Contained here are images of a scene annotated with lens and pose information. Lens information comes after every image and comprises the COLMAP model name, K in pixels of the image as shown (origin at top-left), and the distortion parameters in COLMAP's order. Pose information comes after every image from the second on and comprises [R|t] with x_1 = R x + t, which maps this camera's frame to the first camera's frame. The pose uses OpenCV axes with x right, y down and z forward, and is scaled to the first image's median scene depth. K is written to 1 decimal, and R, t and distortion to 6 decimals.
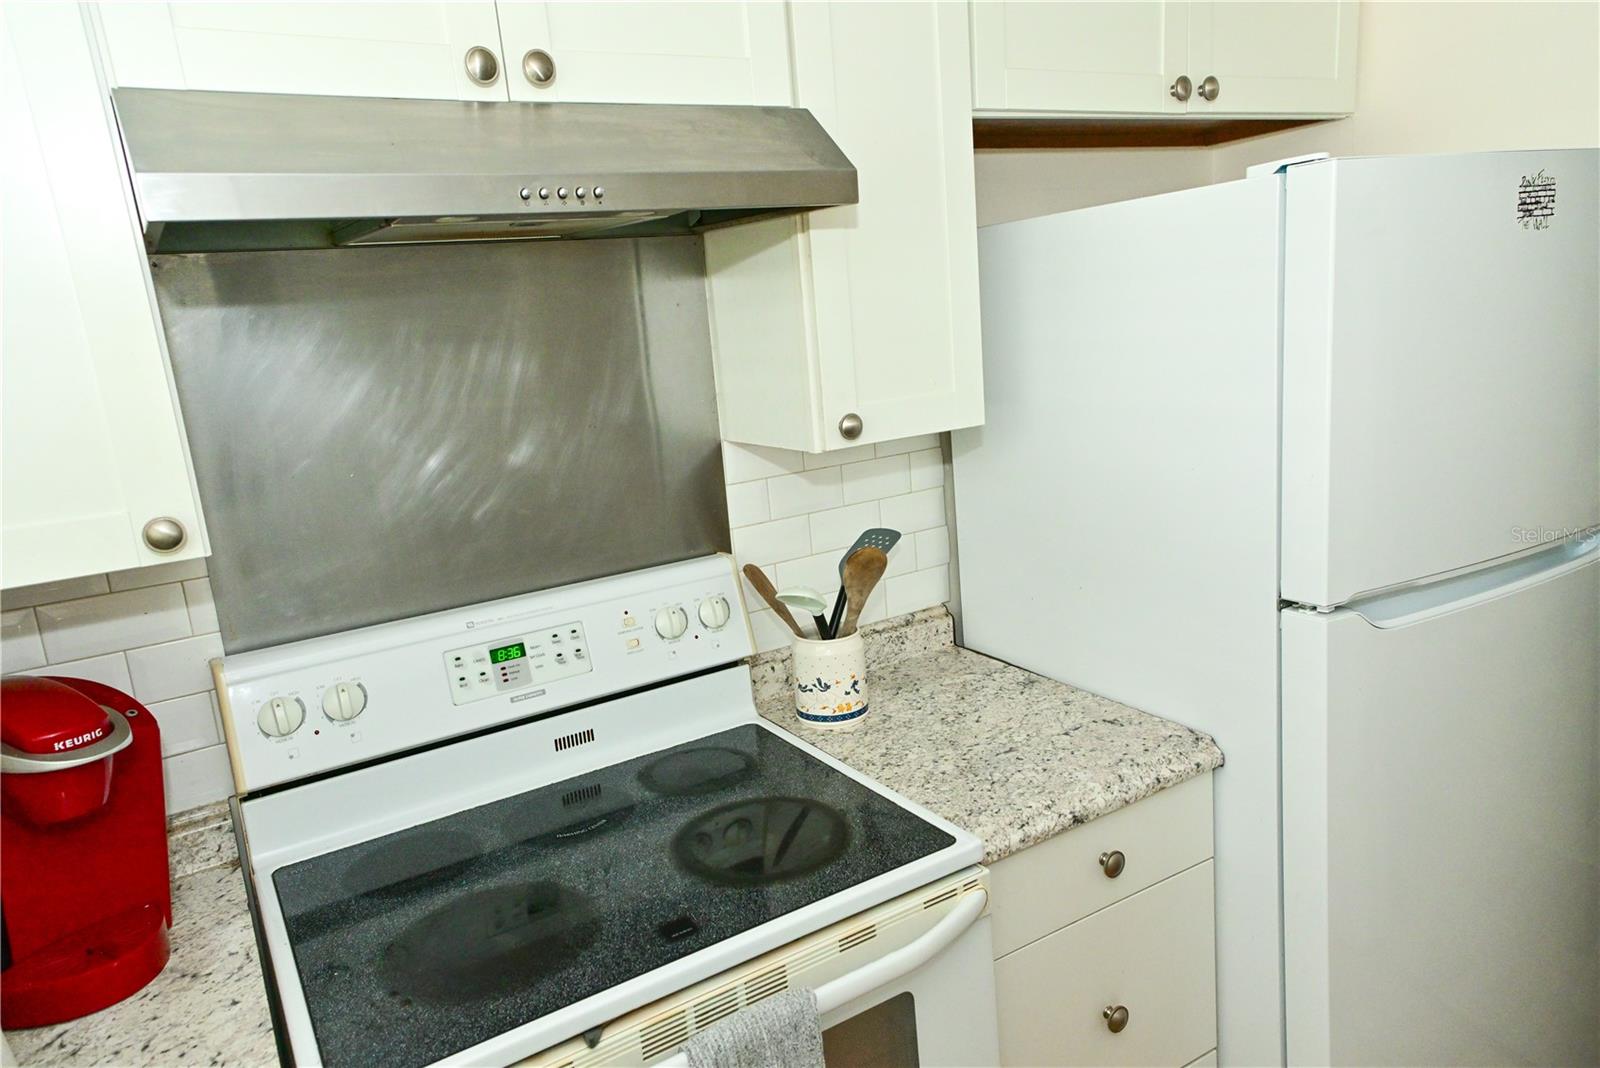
lens RADIAL K [[1066.8, 0, 800.8], [0, 1066.8, 532.2], [0, 0, 1]] dist [0.033027, 0.000516]
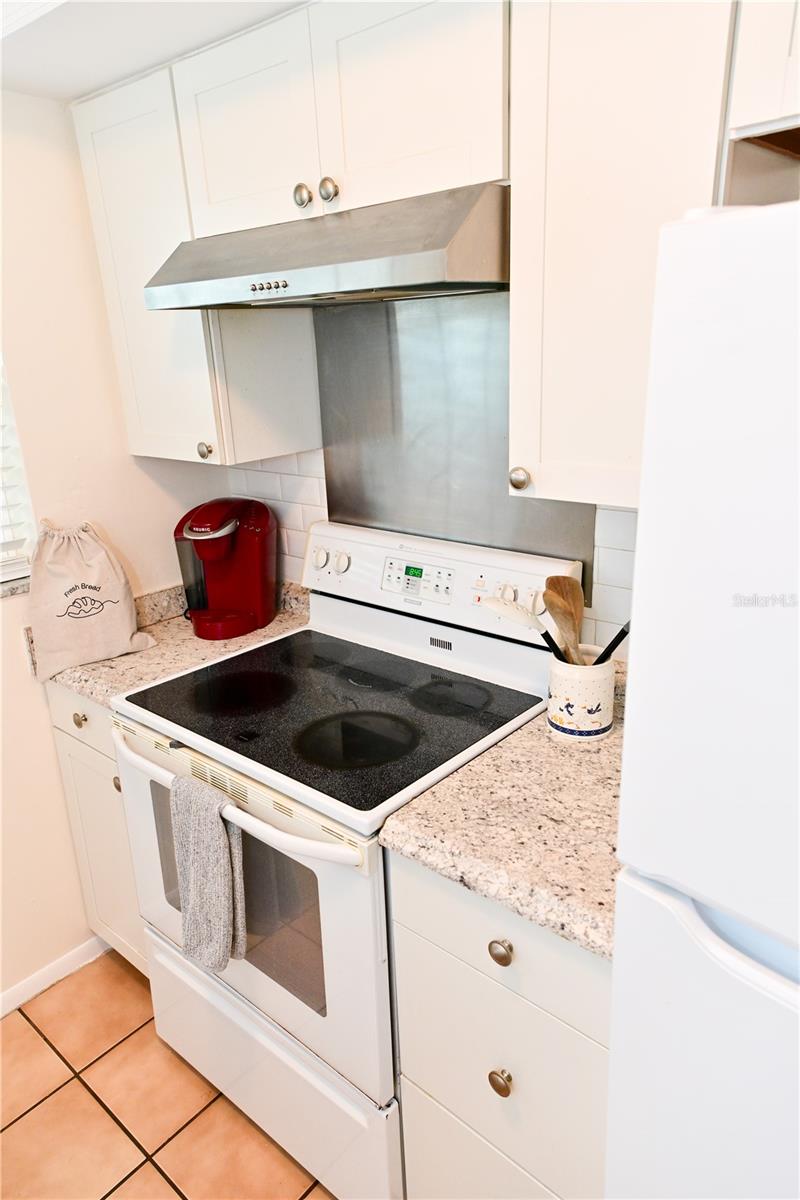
lens RADIAL K [[800.1, 0, 399.4], [0, 800.1, 600.1], [0, 0, 1]] dist [0.033027, 0.000516]
pose [[0.297348, 0.361265, -0.883783, 0.787673], [-0.177706, 0.930417, 0.320539, -0.224885], [0.938086, 0.061742, 0.340856, 0.599513]]
